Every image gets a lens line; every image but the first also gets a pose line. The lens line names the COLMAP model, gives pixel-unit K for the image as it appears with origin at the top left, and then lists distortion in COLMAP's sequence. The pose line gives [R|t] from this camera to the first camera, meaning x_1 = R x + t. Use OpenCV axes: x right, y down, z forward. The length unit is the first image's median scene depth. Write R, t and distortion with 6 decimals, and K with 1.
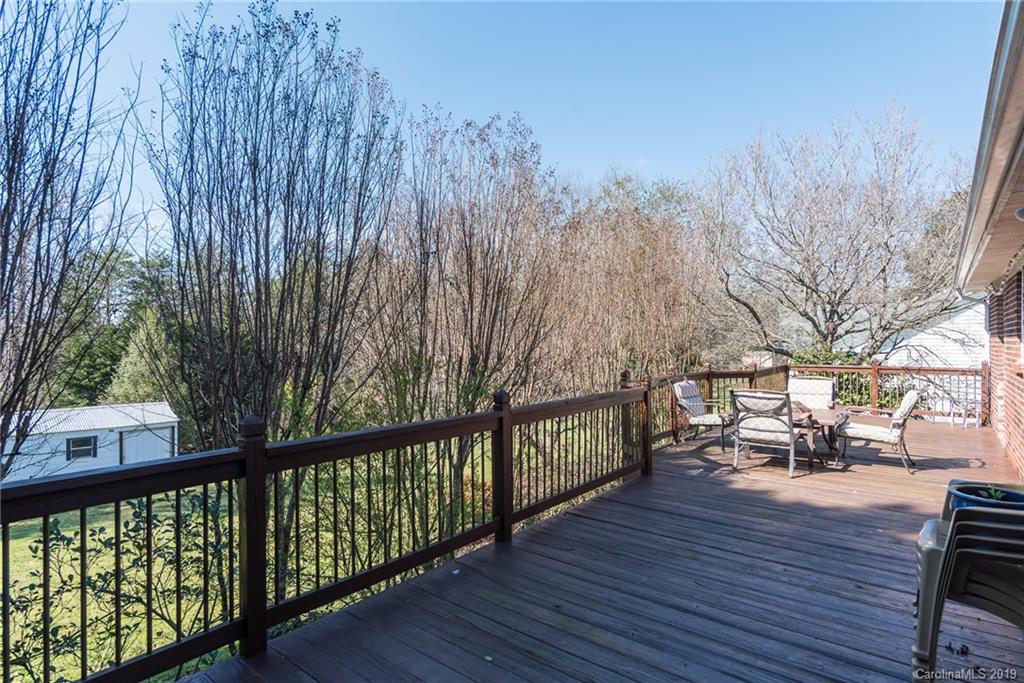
lens RADIAL K [[549.9, 0, 508.4], [0, 549.9, 341.0], [0, 0, 1]] dist [0.011333, -0.000446]
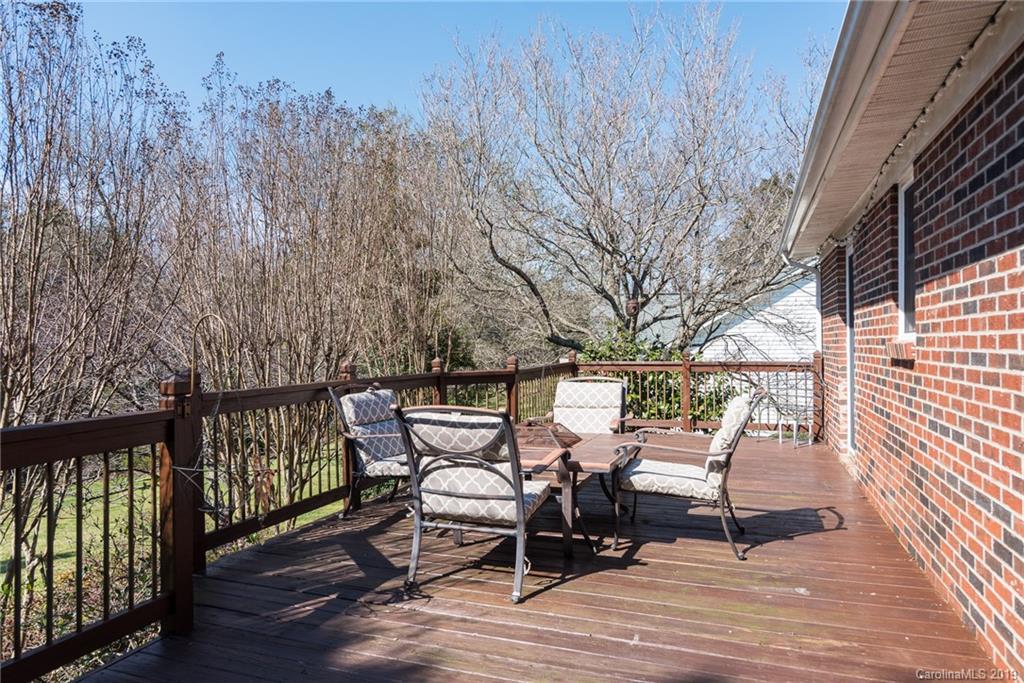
lens RADIAL K [[644.1, 0, 514.3], [0, 644.1, 344.2], [0, 0, 1]] dist [0.017206, -0.000997]
pose [[0.950264, -0.004076, 0.311420, 0.237807], [0.004909, 0.999986, -0.001891, 0.027798], [-0.311408, 0.003326, 0.950271, 0.343441]]
